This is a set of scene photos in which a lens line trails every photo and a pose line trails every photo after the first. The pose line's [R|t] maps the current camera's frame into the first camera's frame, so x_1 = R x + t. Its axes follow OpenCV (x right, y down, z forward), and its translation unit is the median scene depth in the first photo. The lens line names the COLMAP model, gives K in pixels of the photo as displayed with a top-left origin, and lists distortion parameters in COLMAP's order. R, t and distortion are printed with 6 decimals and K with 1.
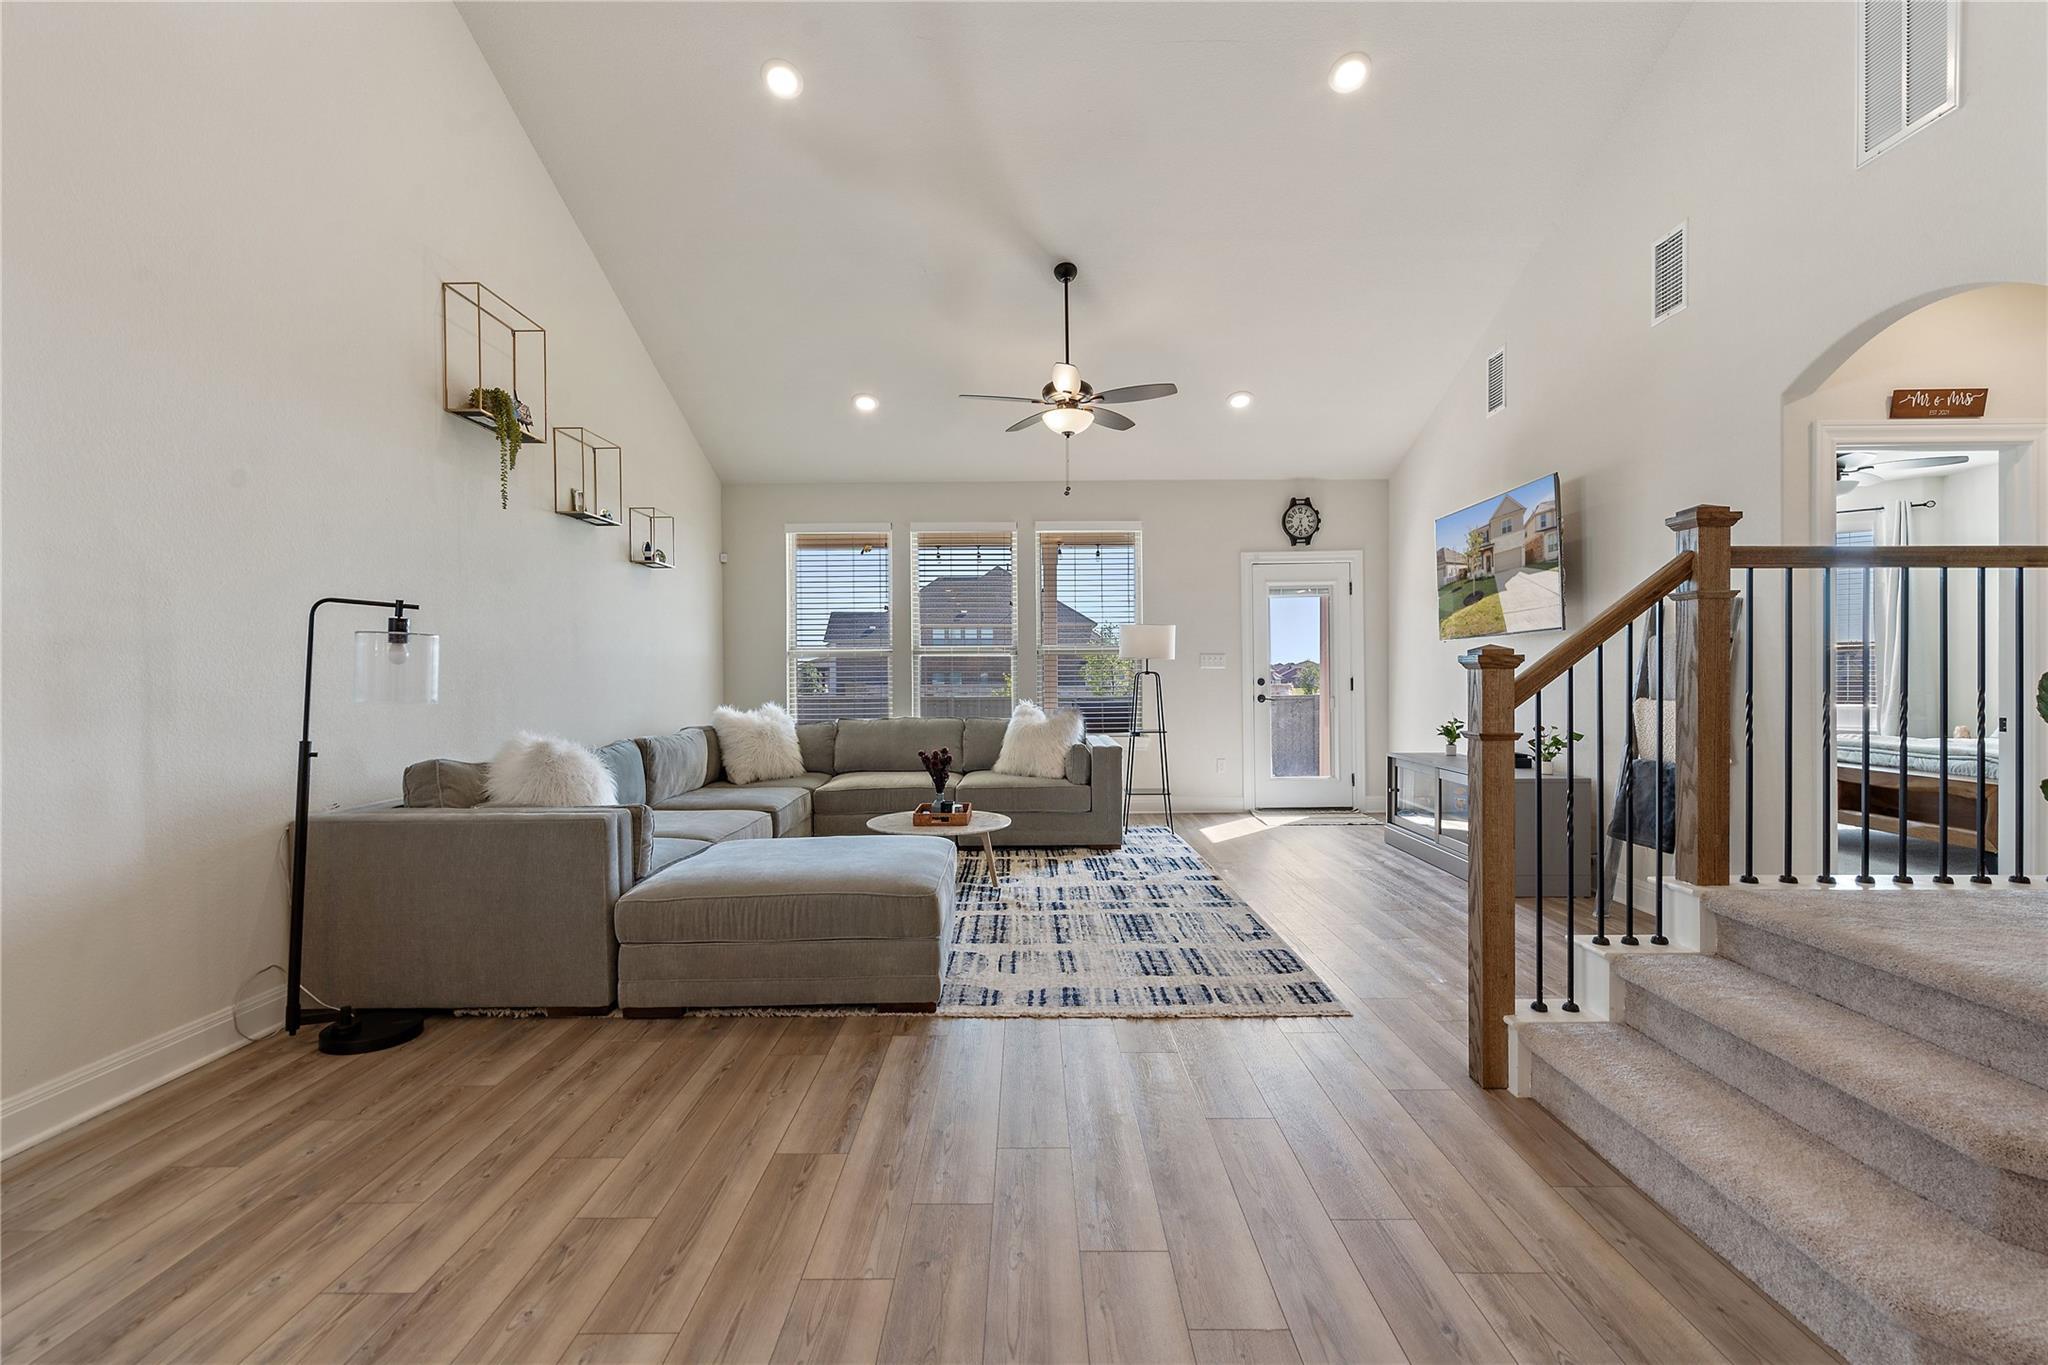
lens RADIAL K [[938.7, 0, 1025.1], [0, 938.7, 683.7], [0, 0, 1]] dist [-0.000712, 0.001191]
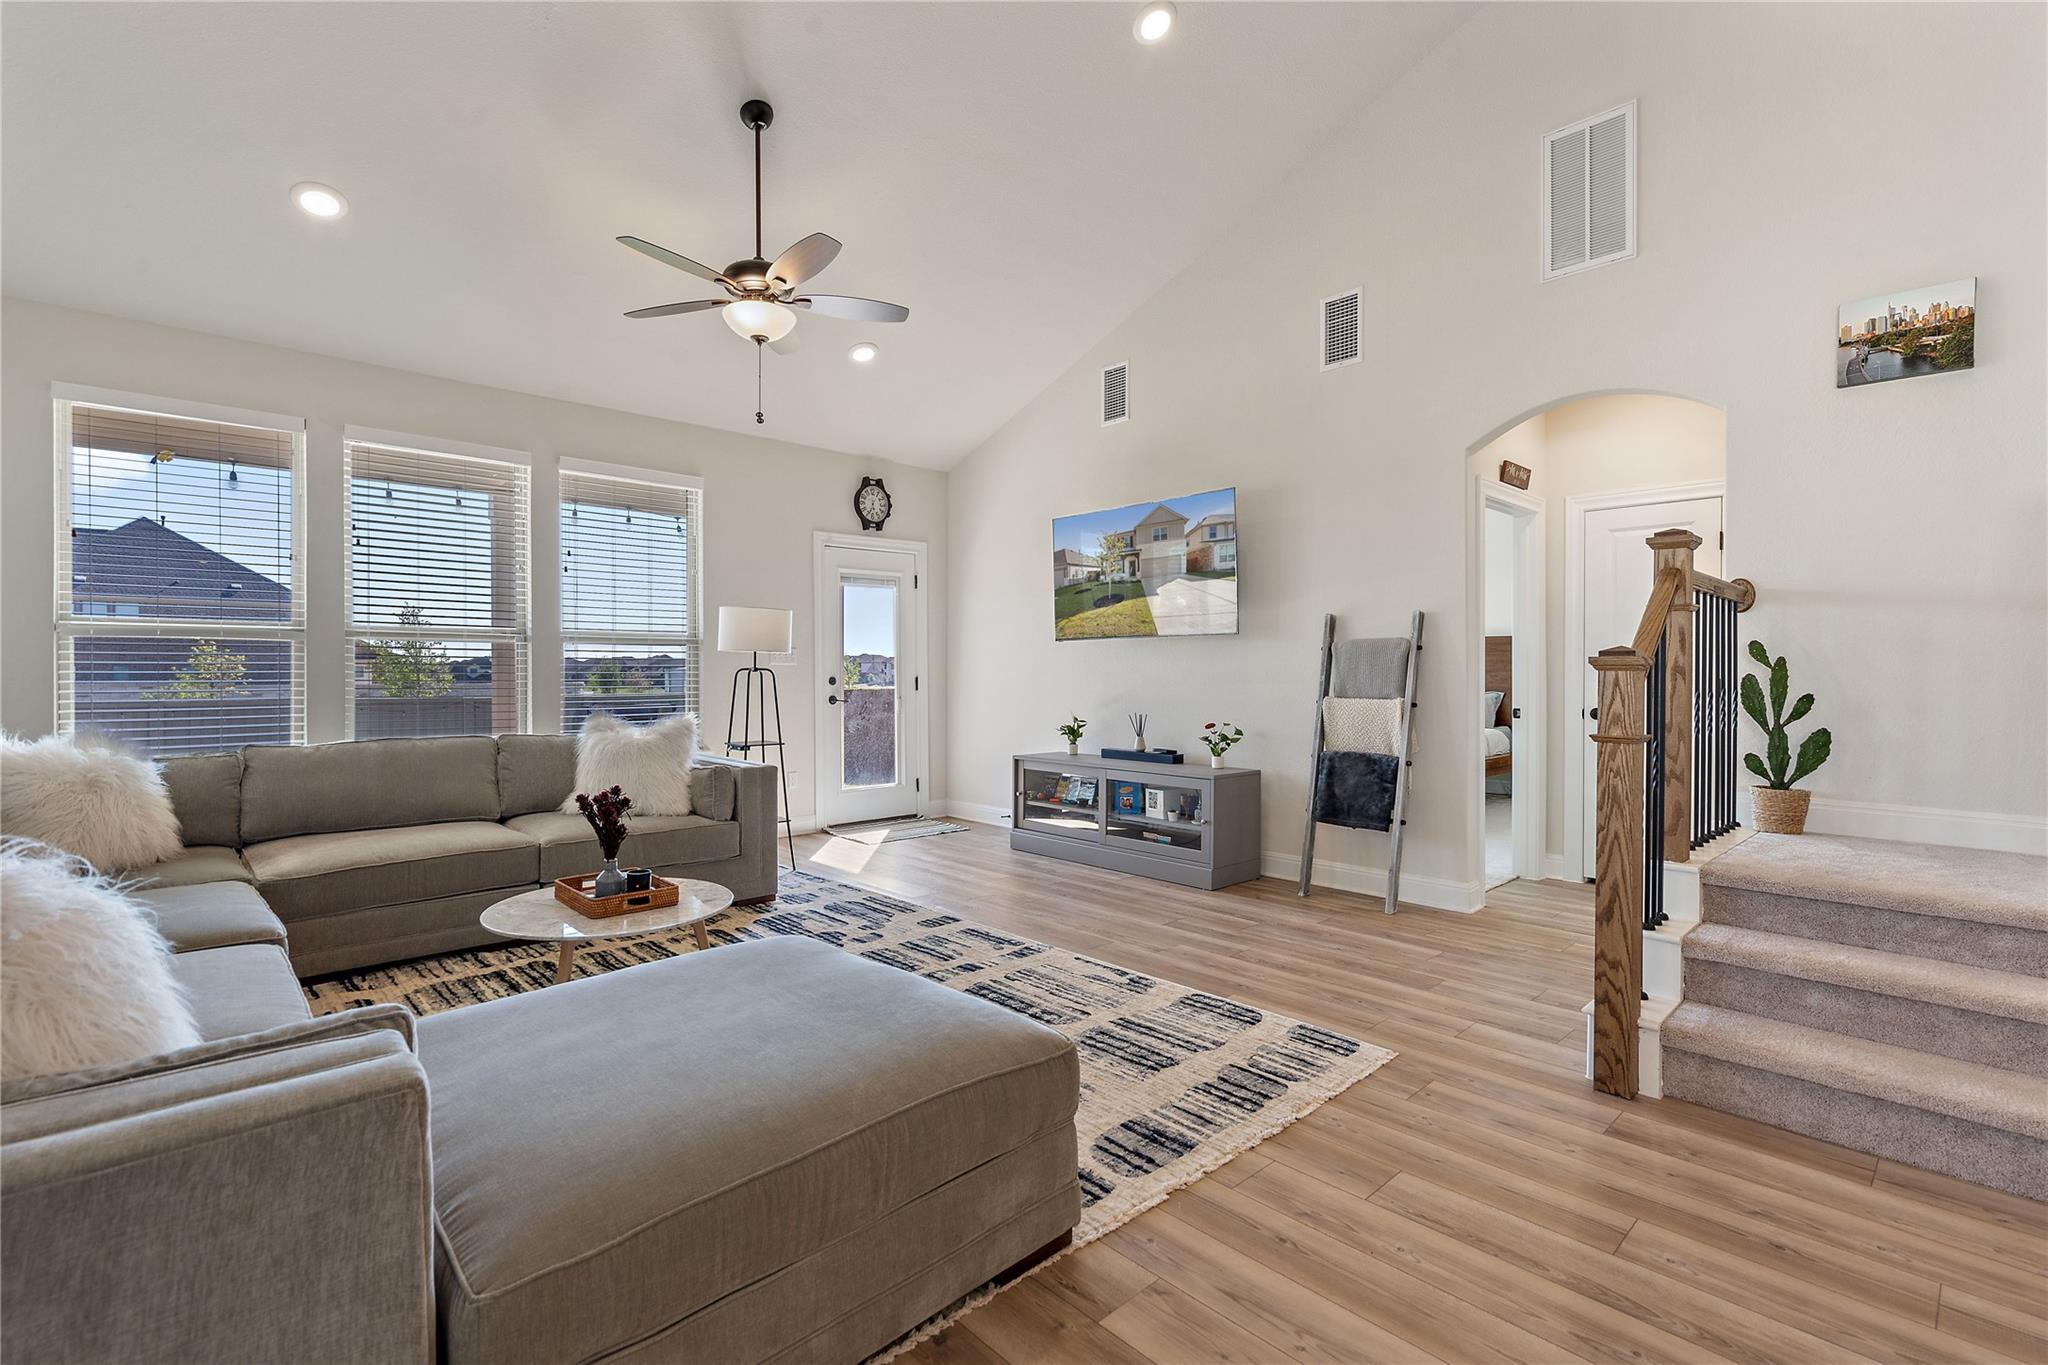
lens RADIAL K [[929.3, 0, 1024.3], [0, 929.3, 679.6], [0, 0, 1]] dist [-0.002482, 0.000529]
pose [[0.728189, 0.002085, 0.685373, -0.418769], [-0.000592, 0.999997, -0.002414, -0.002523], [-0.685376, 0.001352, 0.728188, 0.480228]]
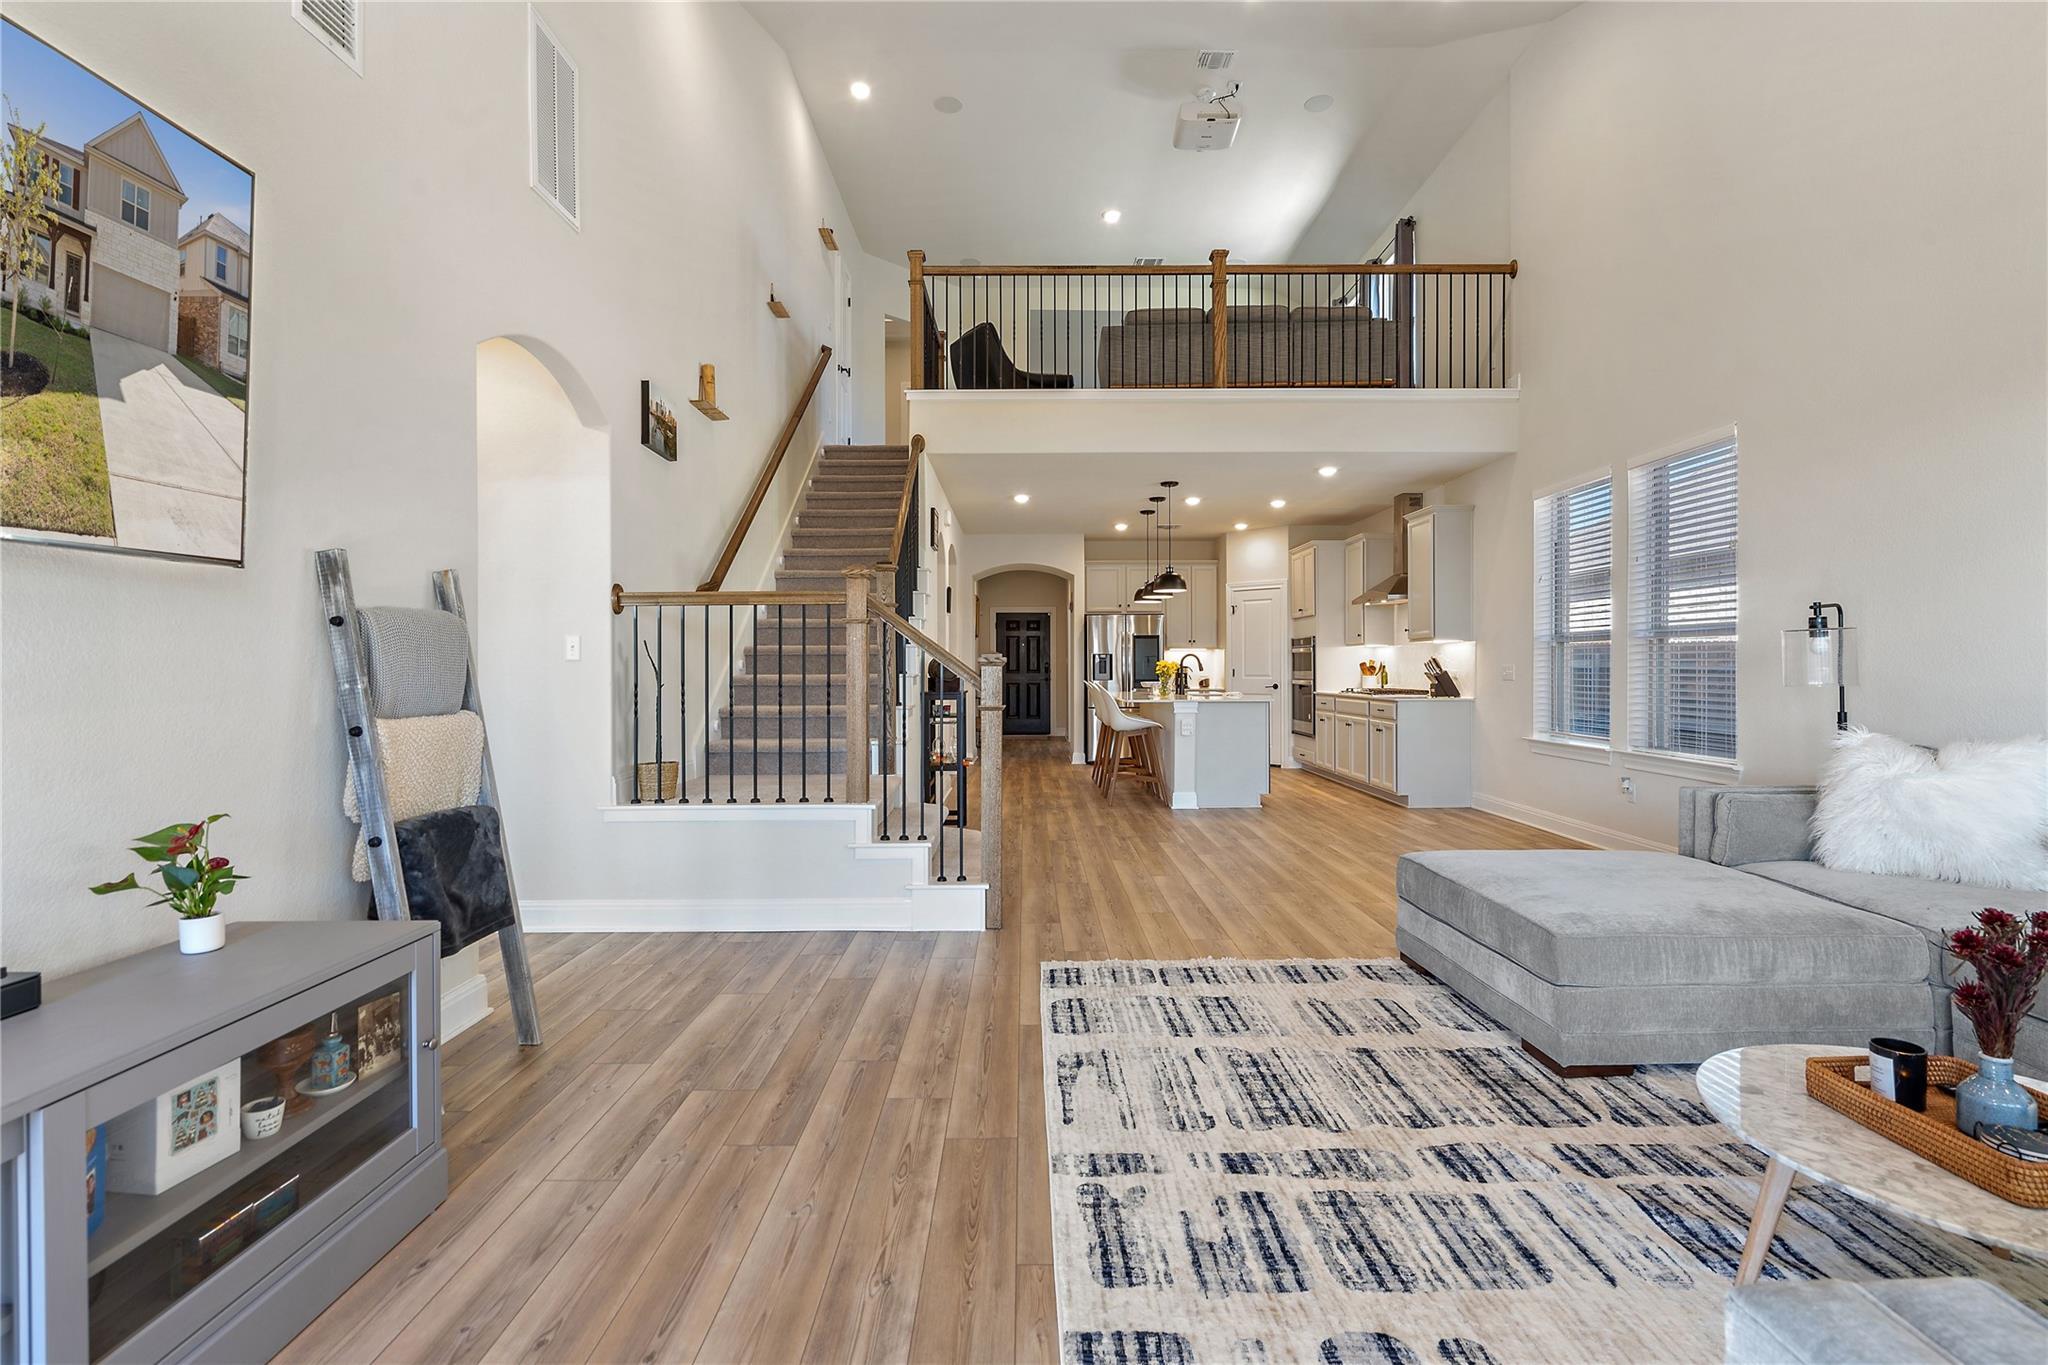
lens RADIAL K [[933.7, 0, 1025.4], [0, 933.7, 666.6], [0, 0, 1]] dist [-0.002734, 0.001093]
pose [[-0.999954, 0.009222, -0.002816, 0.295378], [0.009196, 0.999917, 0.009069, -0.019275], [0.002899, 0.009043, -0.999955, 1.729756]]
